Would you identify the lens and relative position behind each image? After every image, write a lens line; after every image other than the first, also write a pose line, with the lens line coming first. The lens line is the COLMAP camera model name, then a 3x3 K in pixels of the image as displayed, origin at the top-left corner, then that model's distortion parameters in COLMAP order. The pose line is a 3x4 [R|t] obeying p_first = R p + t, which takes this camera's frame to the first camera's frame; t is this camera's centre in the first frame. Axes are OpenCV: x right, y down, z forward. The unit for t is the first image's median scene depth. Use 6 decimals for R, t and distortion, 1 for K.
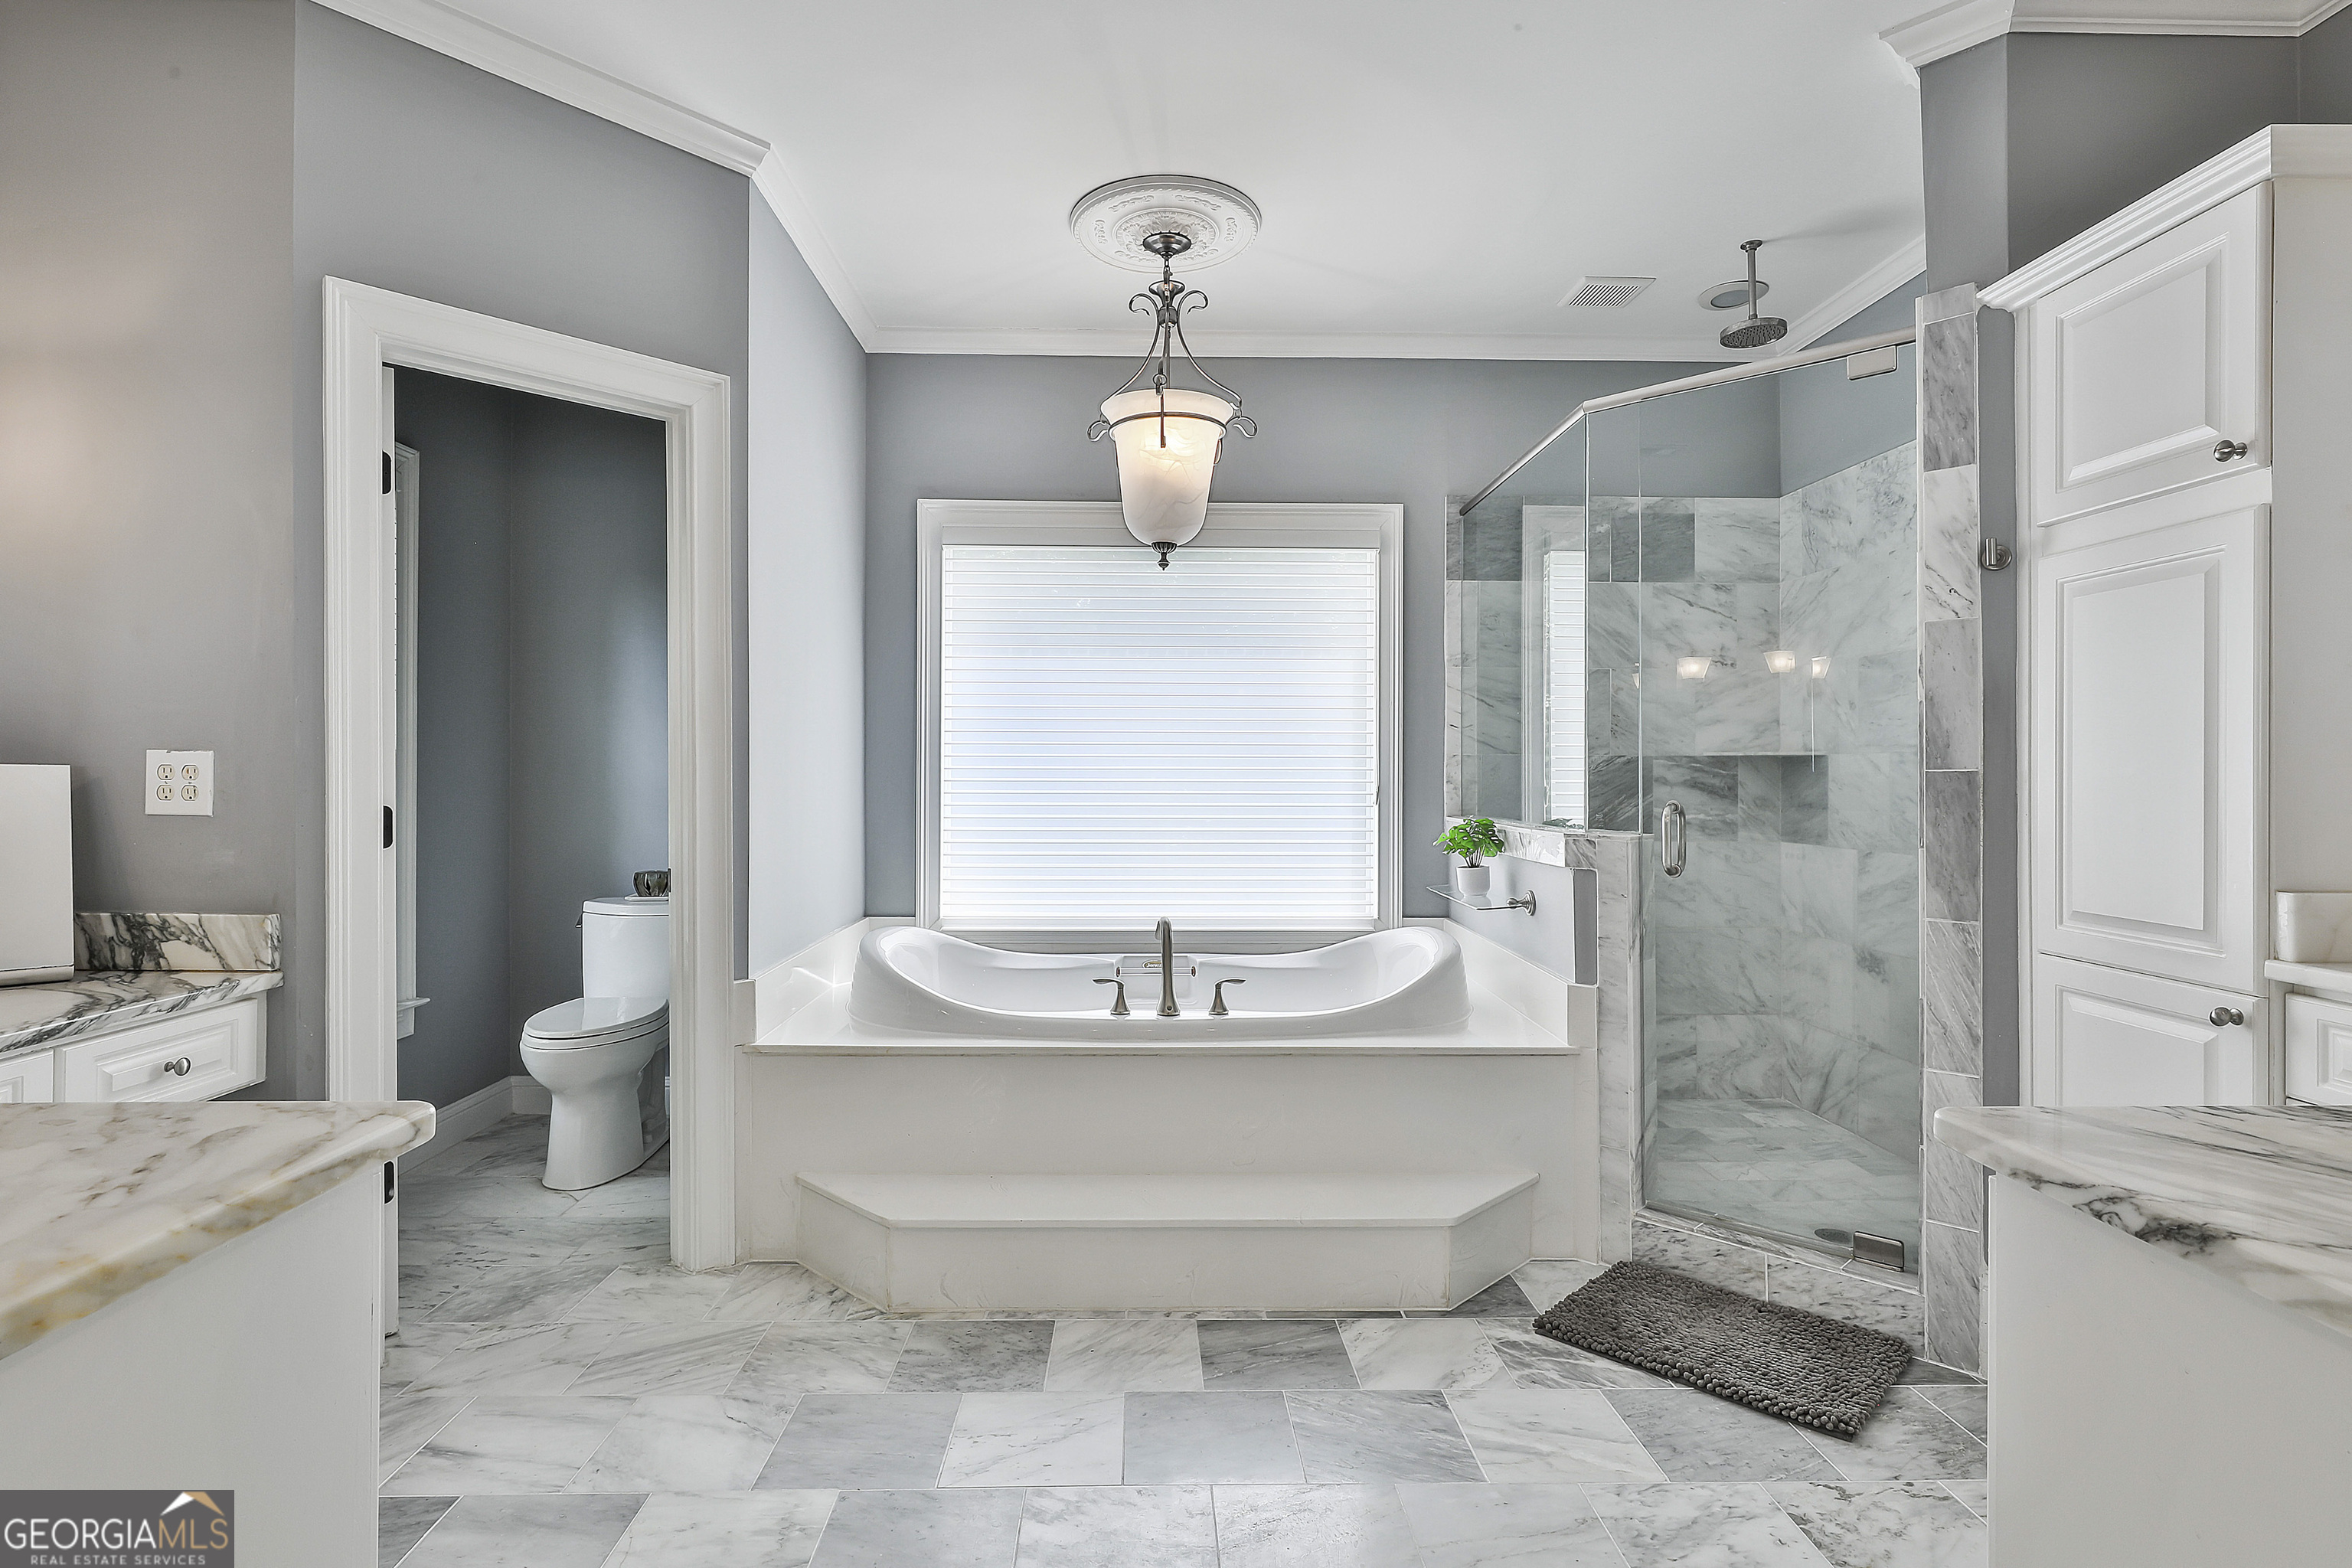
lens RADIAL K [[1165.8, 0, 1174.9], [0, 1165.8, 762.5], [0, 0, 1]] dist [-0.000158, 0.000367]
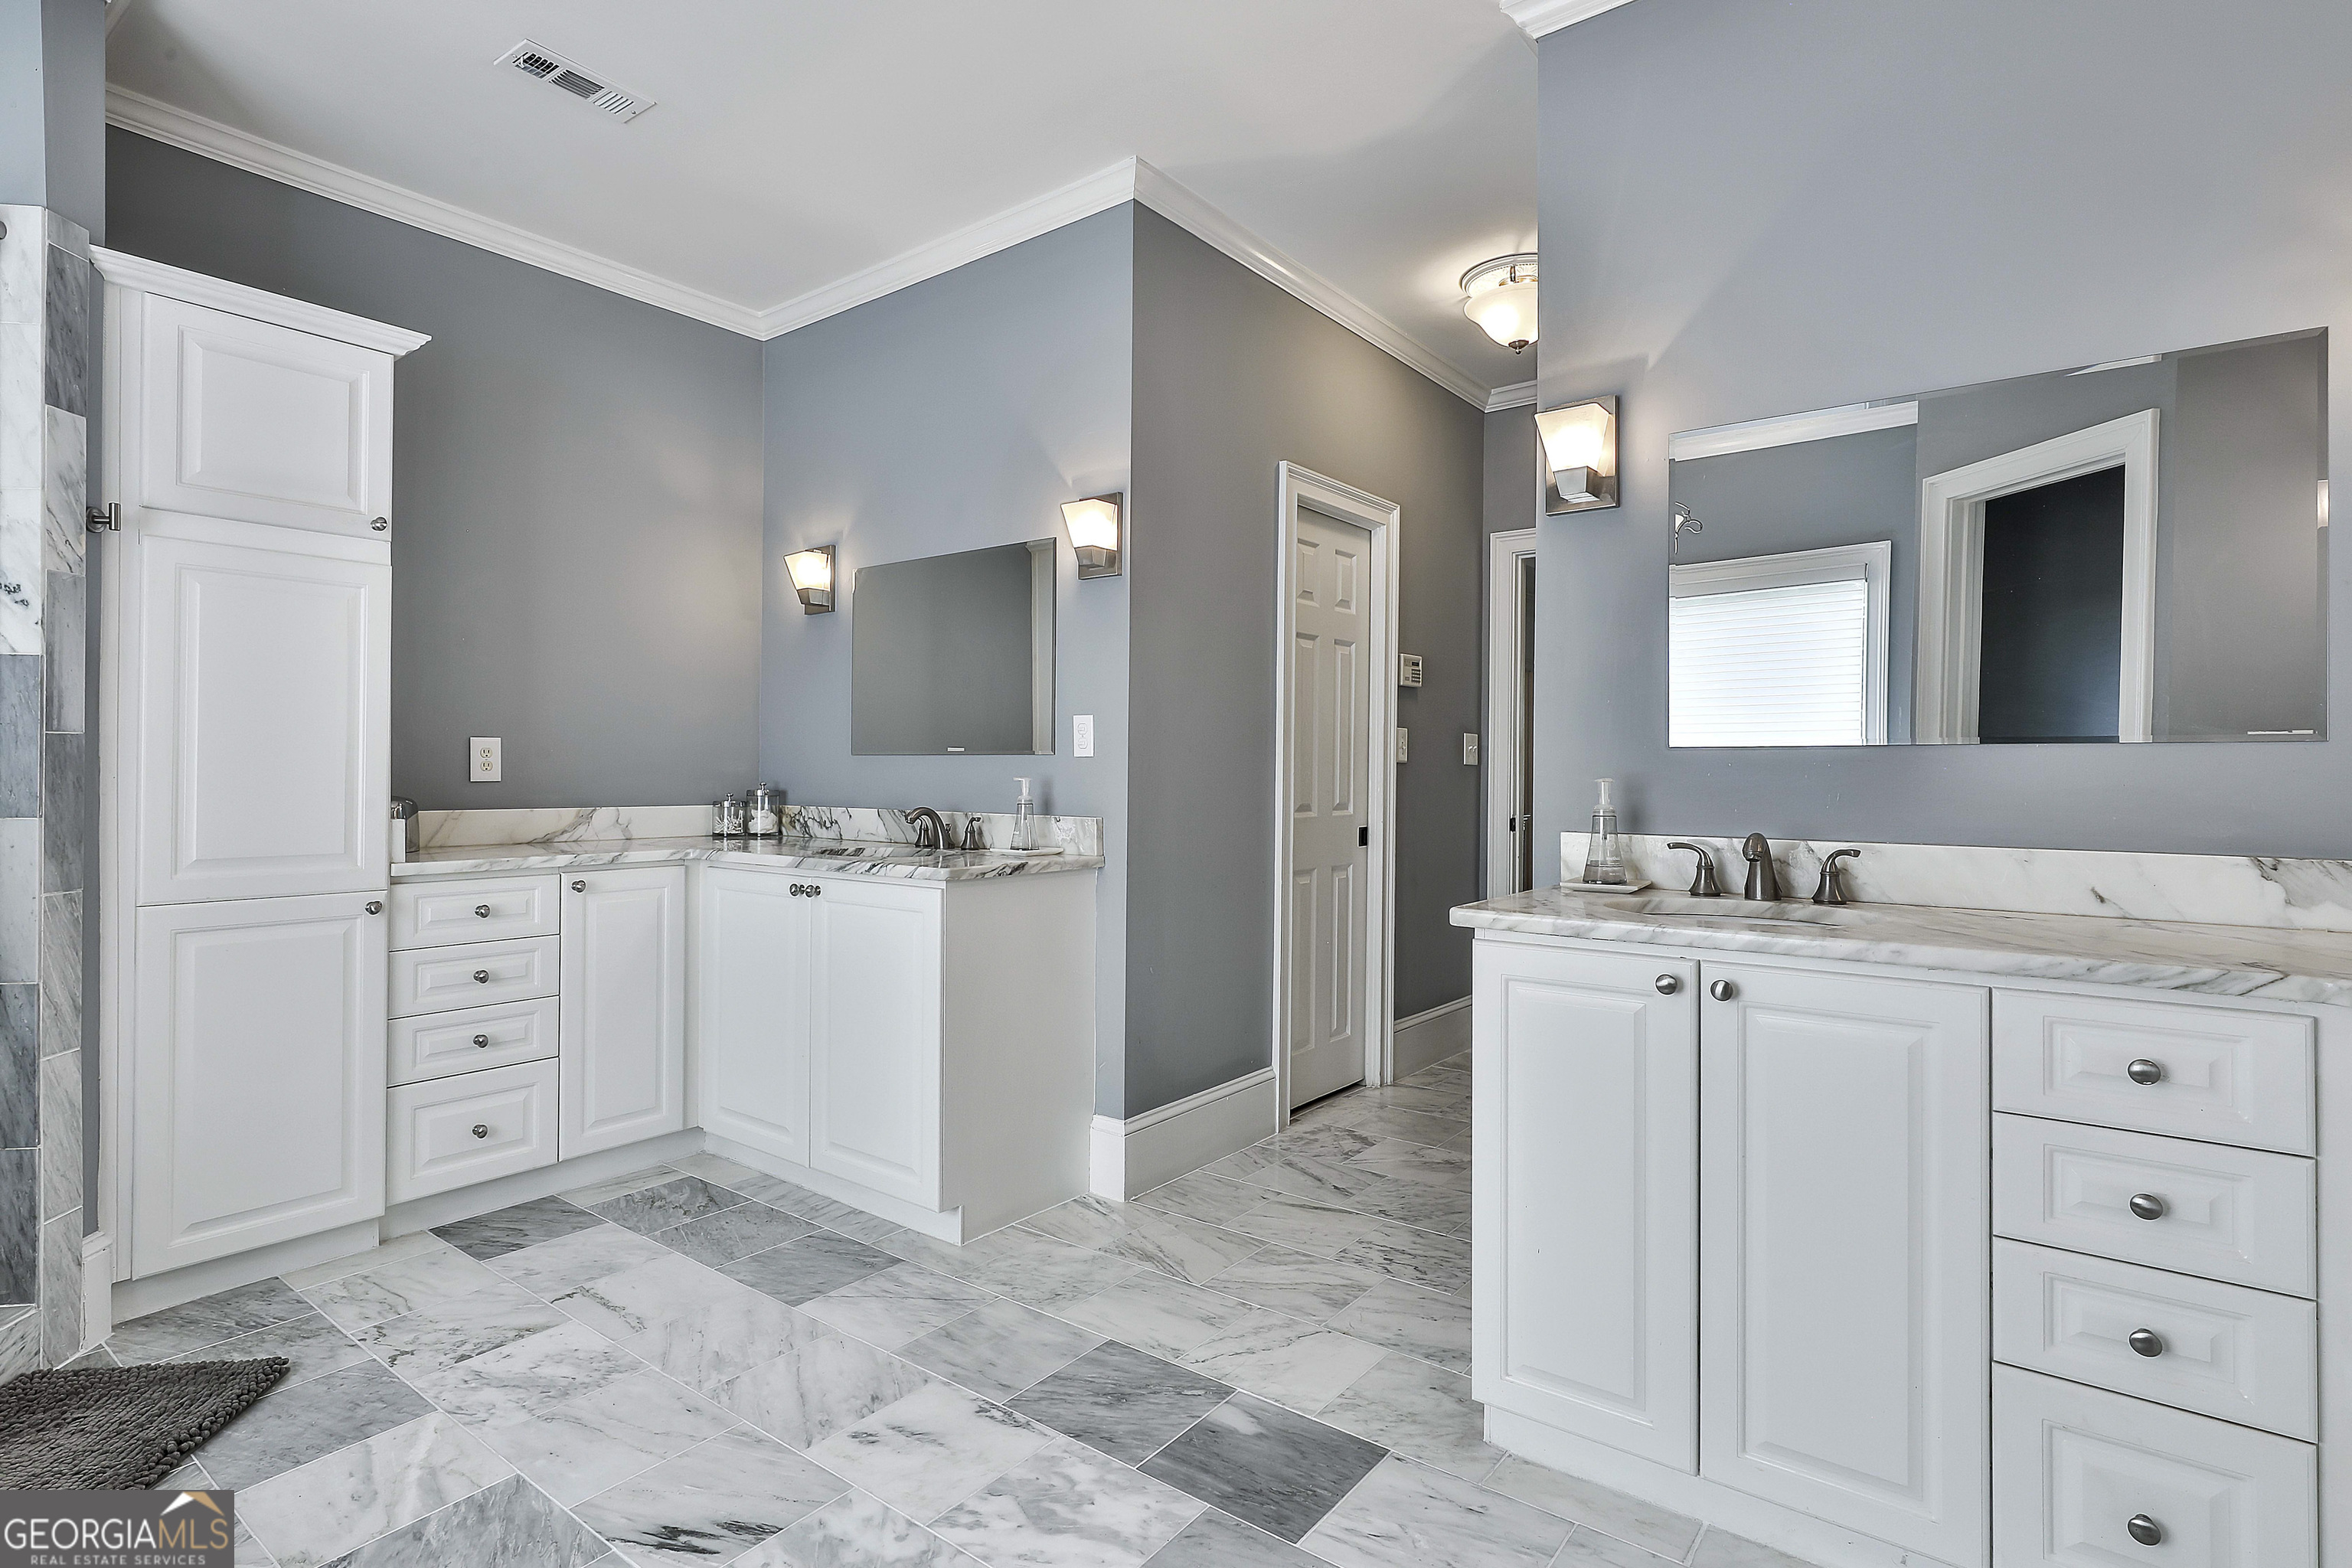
lens RADIAL K [[1165.8, 0, 1174.9], [0, 1165.8, 762.5], [0, 0, 1]] dist [-0.000158, 0.000367]
pose [[-0.780057, -0.004374, 0.625693, -0.578004], [-0.014434, 0.999835, -0.011006, 0.026006], [-0.625542, -0.017617, -0.779992, 1.089734]]
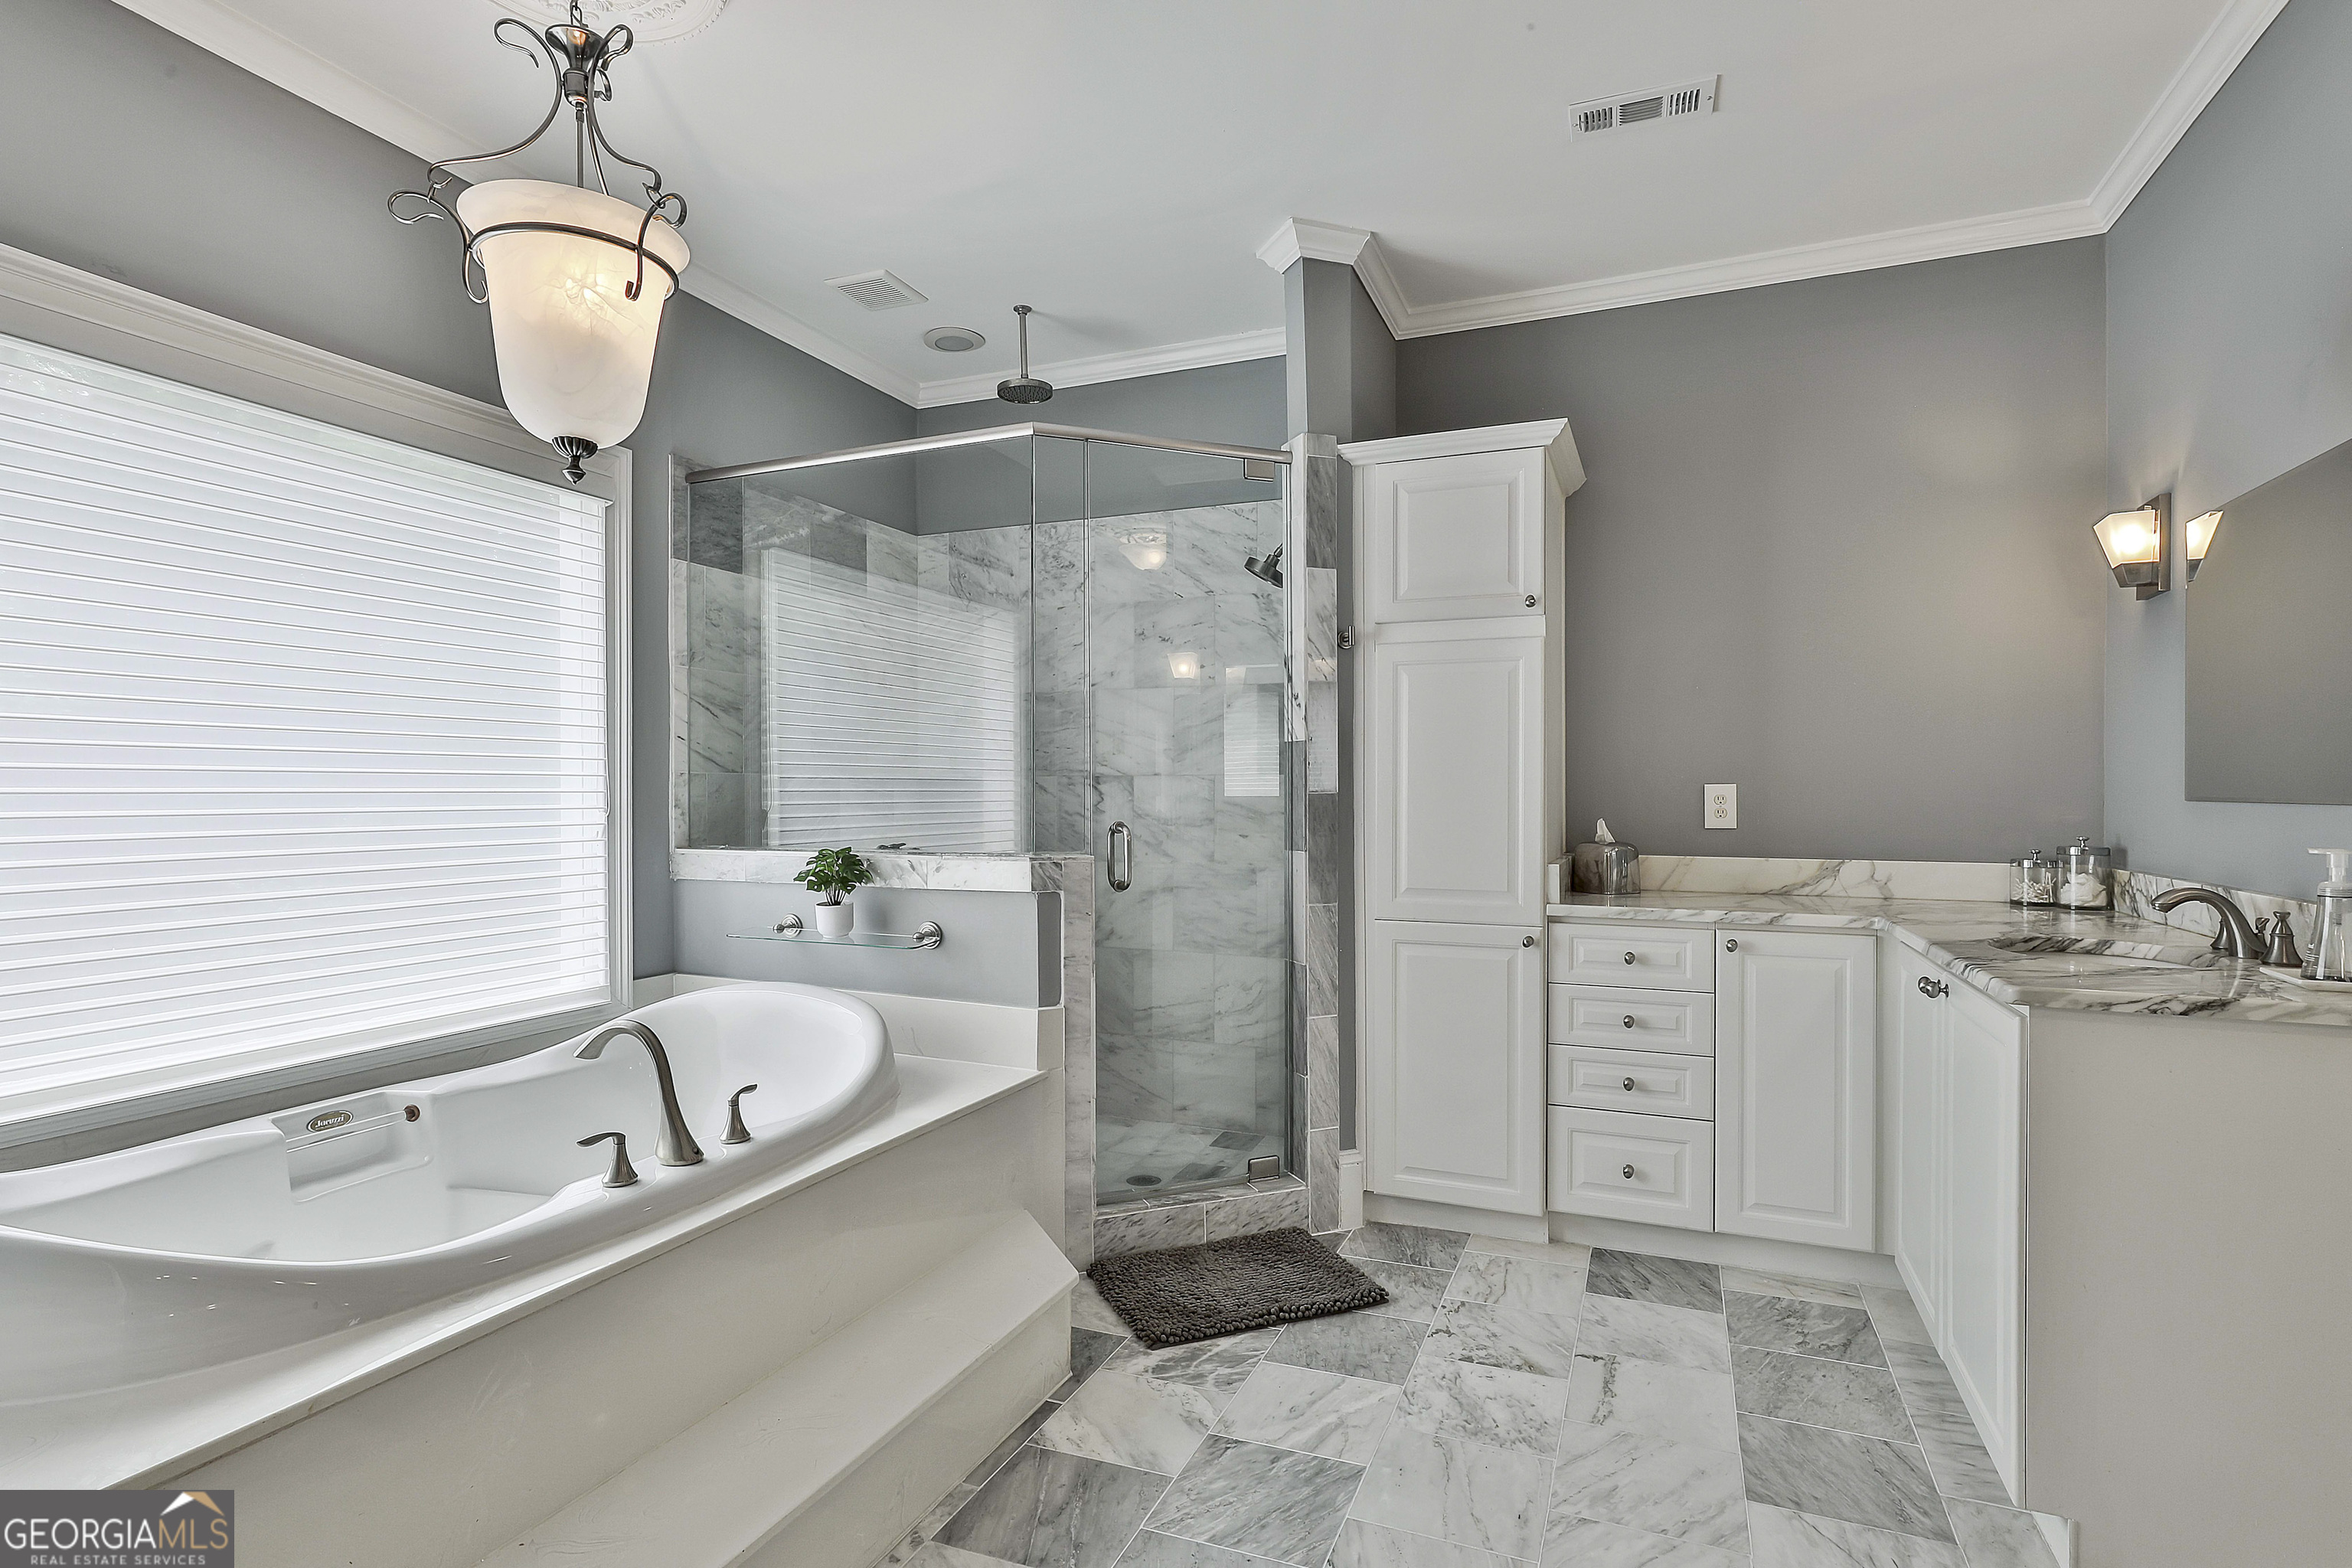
lens RADIAL K [[1164.2, 0, 1172.6], [0, 1164.2, 795.0], [0, 0, 1]] dist [-0.003897, 0.000121]
pose [[0.410152, -0.006942, 0.911991, -0.588454], [-0.007202, 0.999915, 0.010850, -0.003943], [-0.911989, -0.011019, 0.410068, 0.562647]]
